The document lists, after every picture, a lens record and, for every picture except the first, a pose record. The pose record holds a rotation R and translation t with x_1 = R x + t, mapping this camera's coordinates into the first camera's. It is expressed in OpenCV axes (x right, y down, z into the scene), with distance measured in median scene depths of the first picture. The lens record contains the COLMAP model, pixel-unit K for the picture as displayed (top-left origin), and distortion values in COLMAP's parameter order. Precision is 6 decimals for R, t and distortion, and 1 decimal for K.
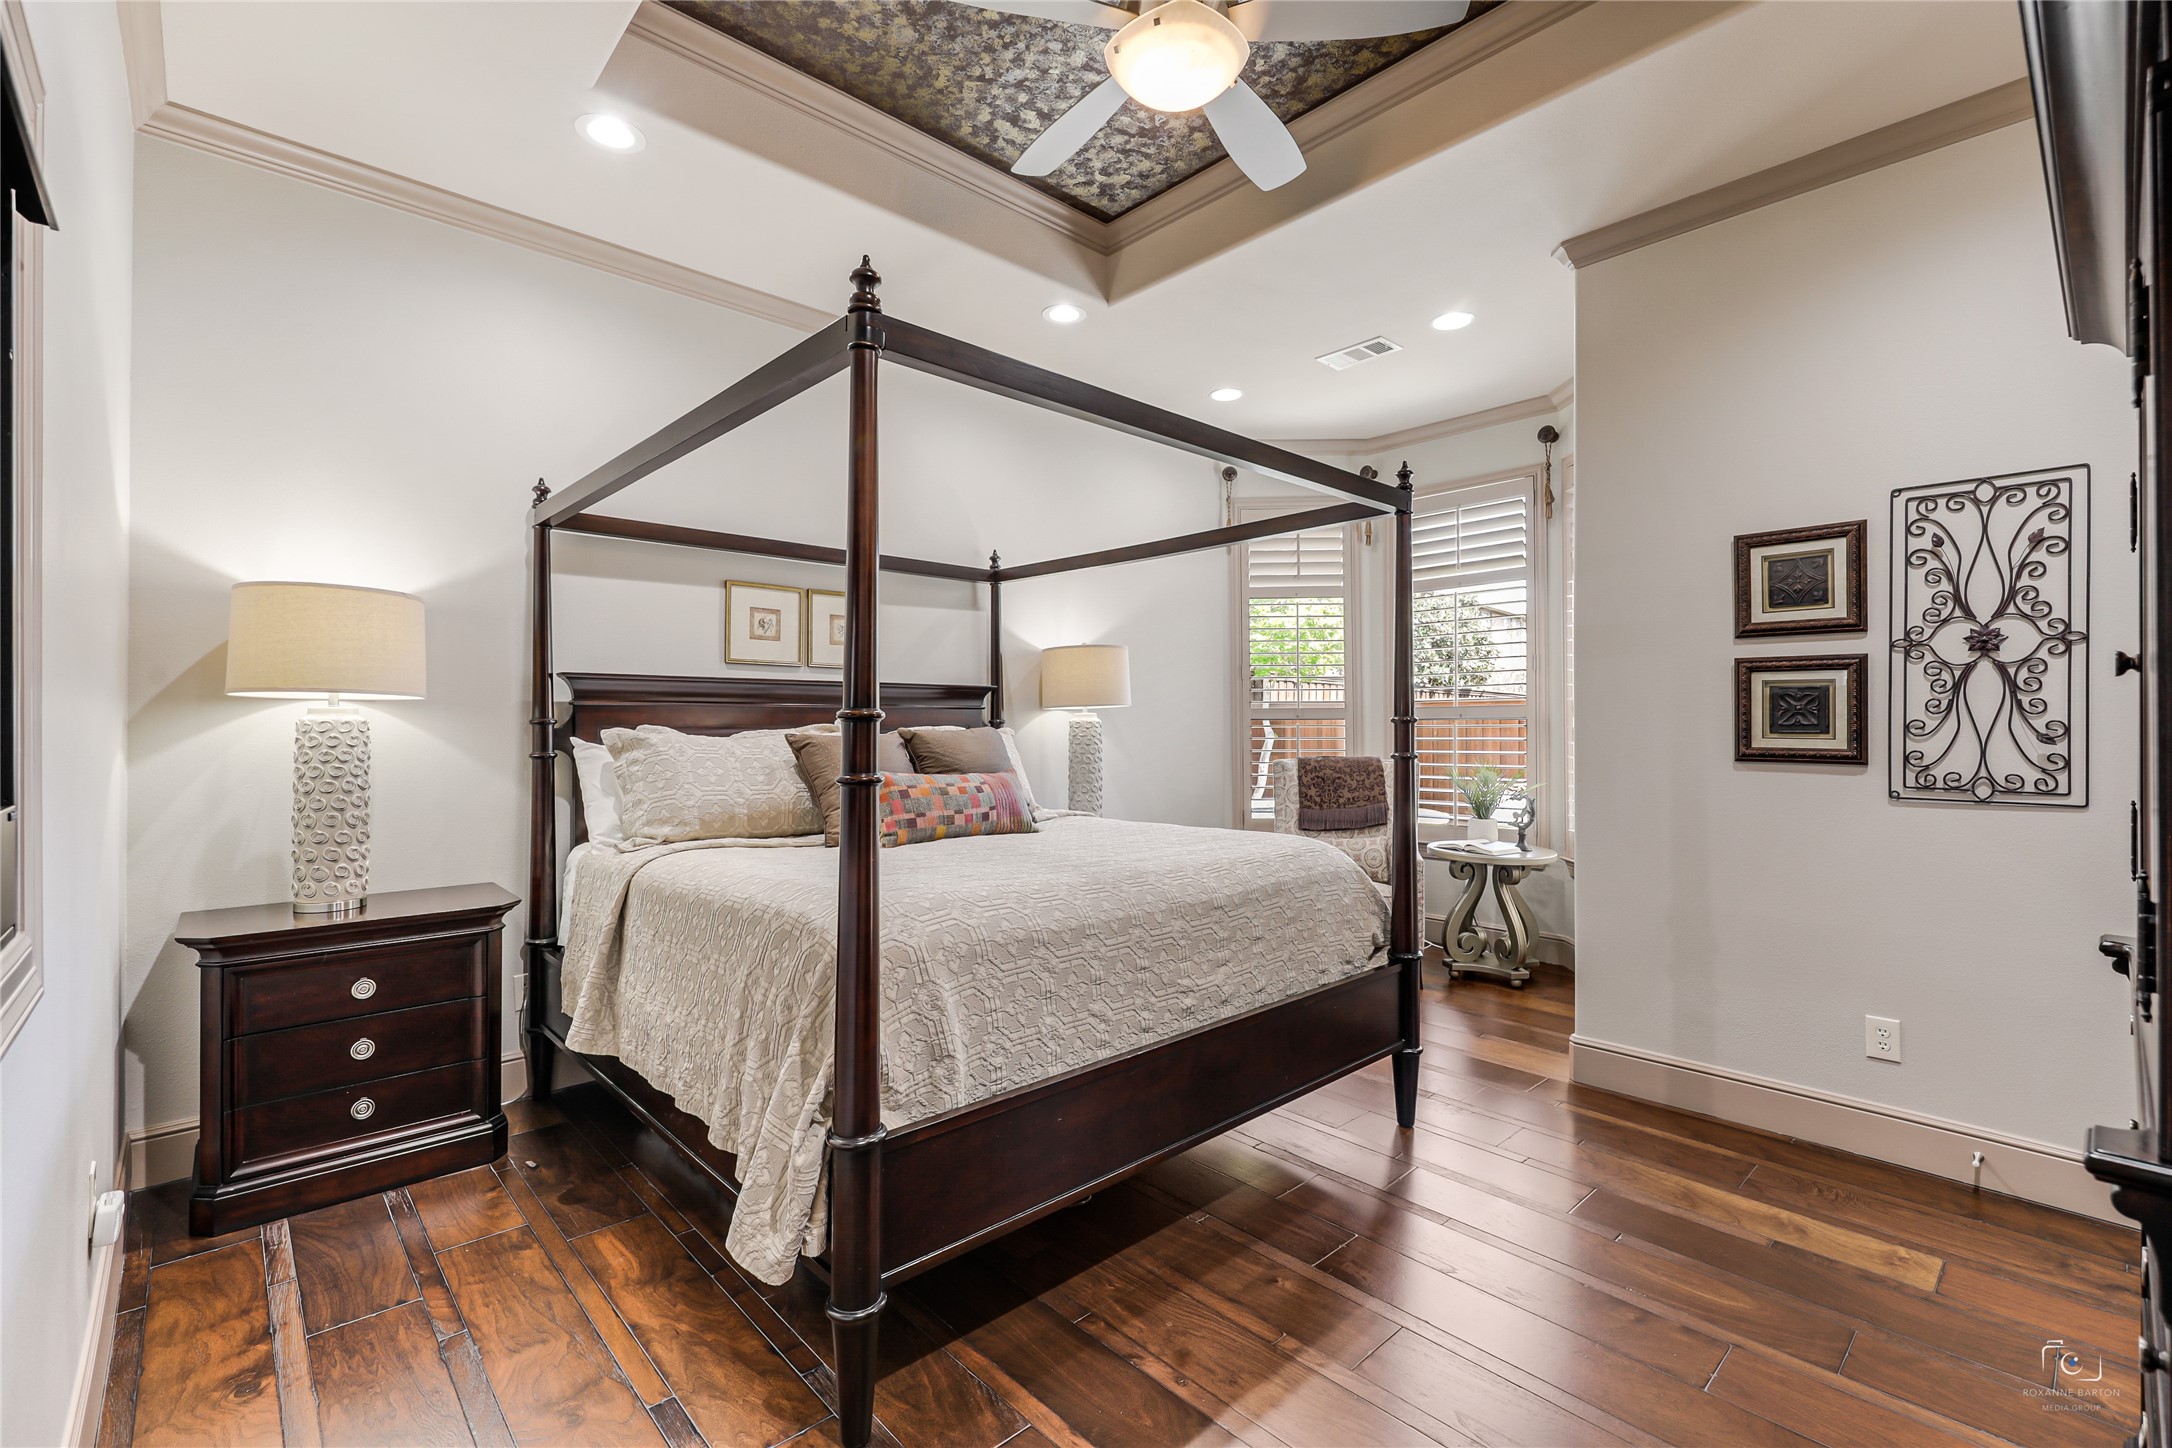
lens RADIAL K [[970.4, 0, 1086.0], [0, 970.4, 724.0], [0, 0, 1]] dist [0.013326, 0.000024]
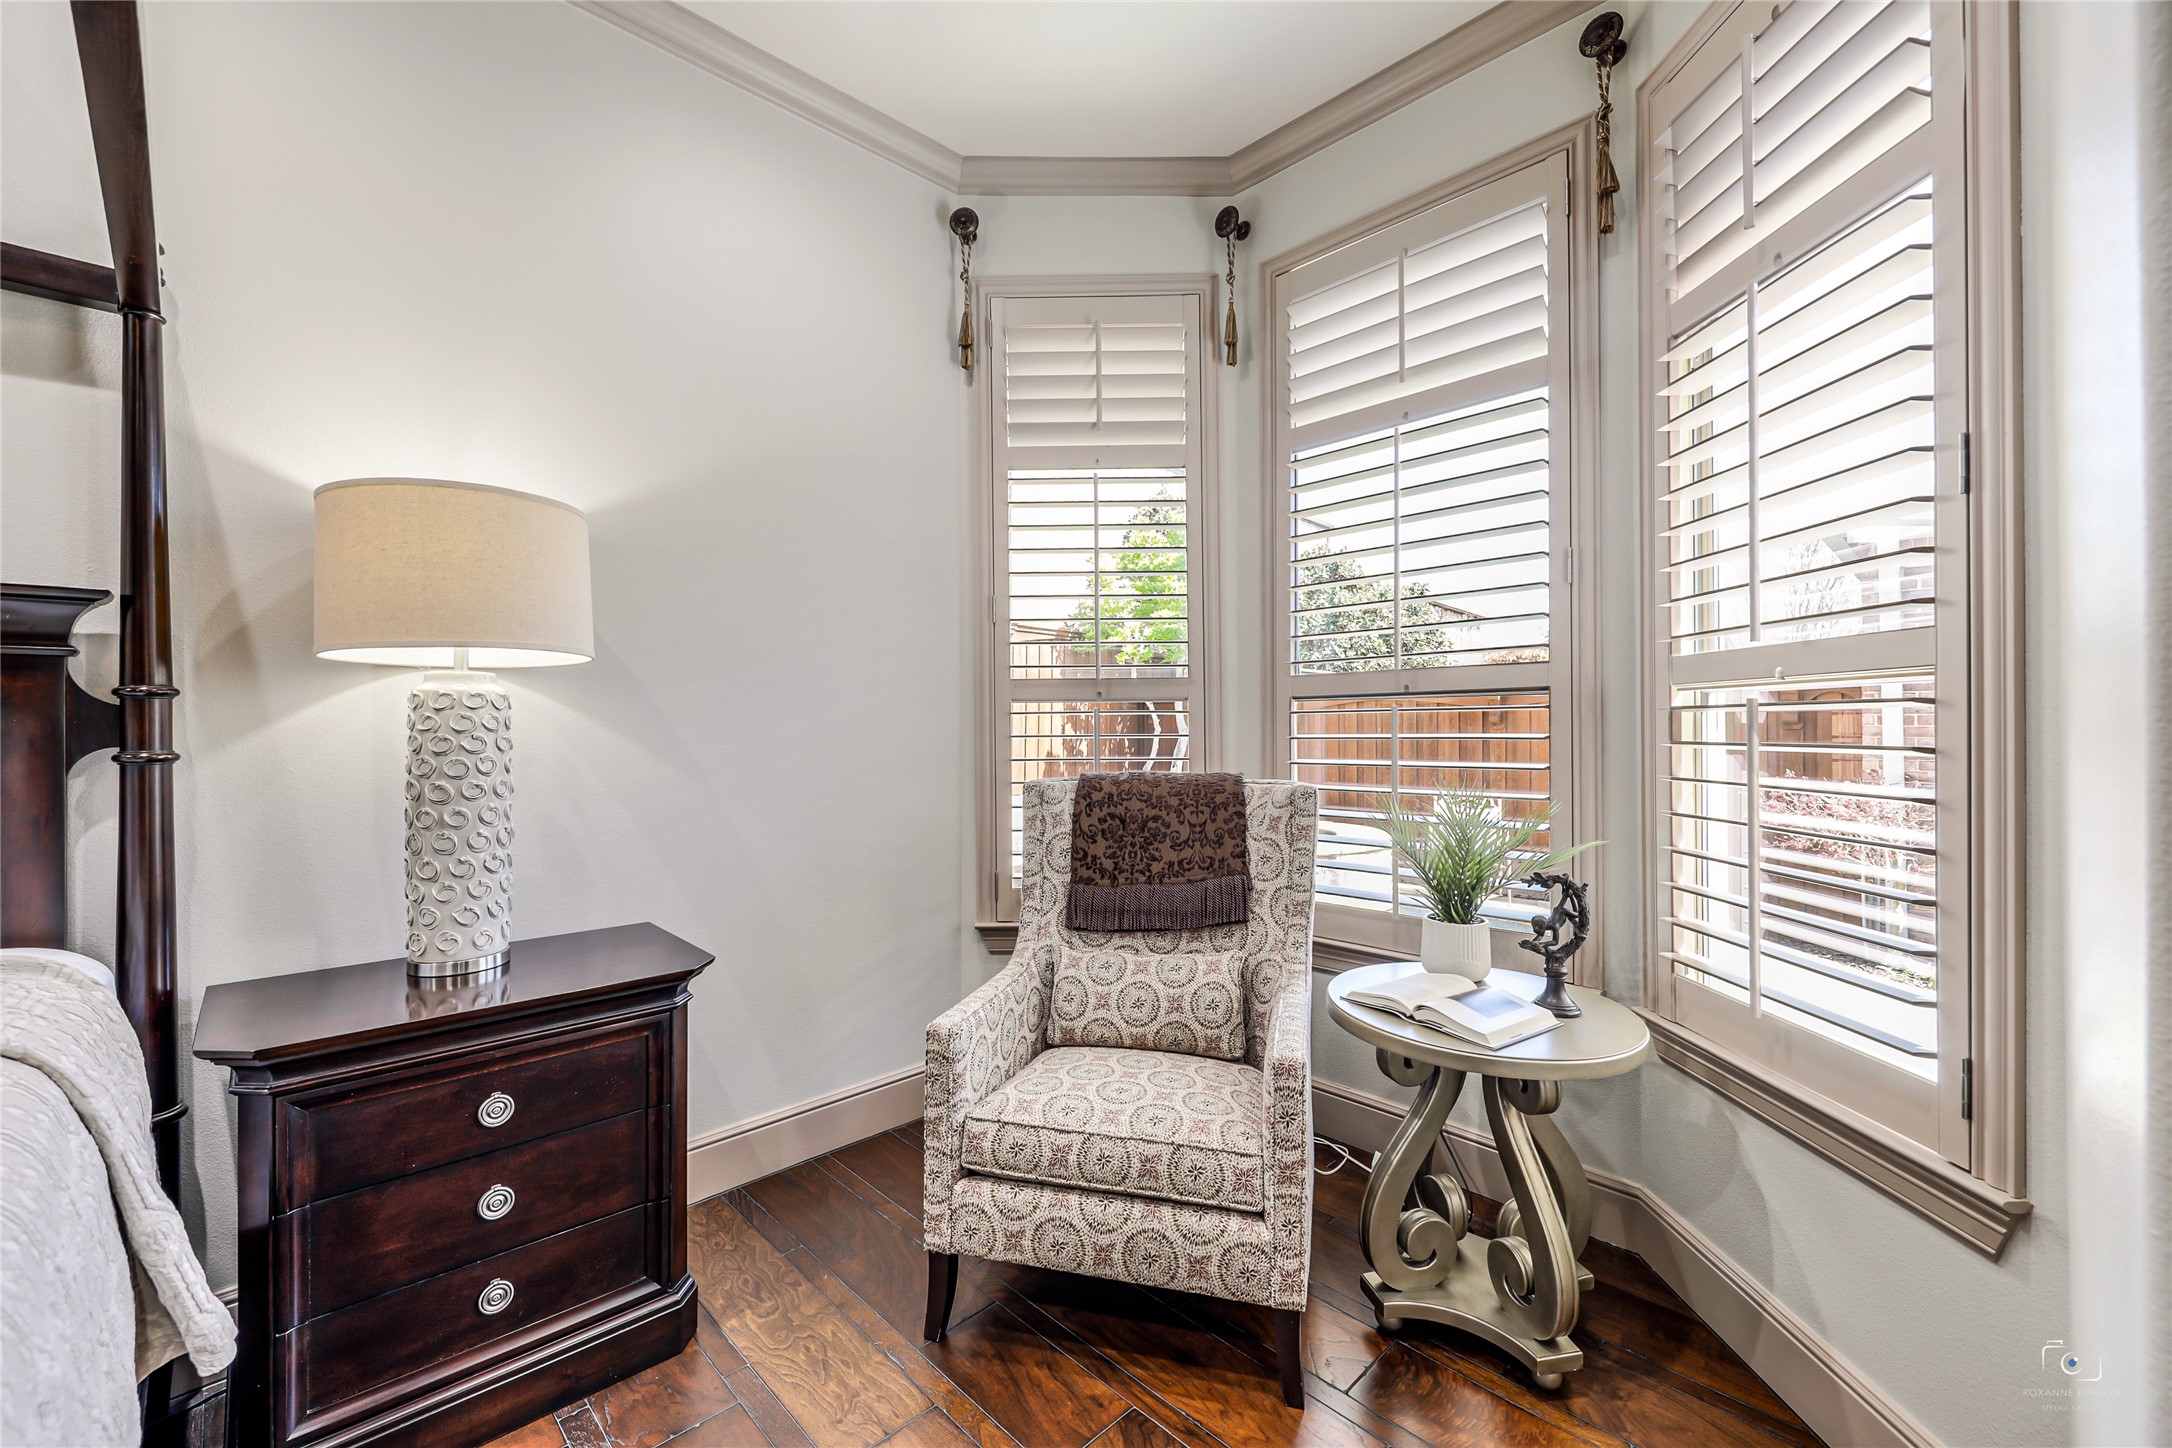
lens RADIAL K [[926.0, 0, 1079.9], [0, 926.0, 727.9], [0, 0, 1]] dist [0.013960, -0.006048]
pose [[0.999821, -0.002288, 0.018755, 0.223400], [0.002246, 0.999995, 0.002264, 0.010011], [-0.018760, -0.002222, 0.999822, 0.565143]]
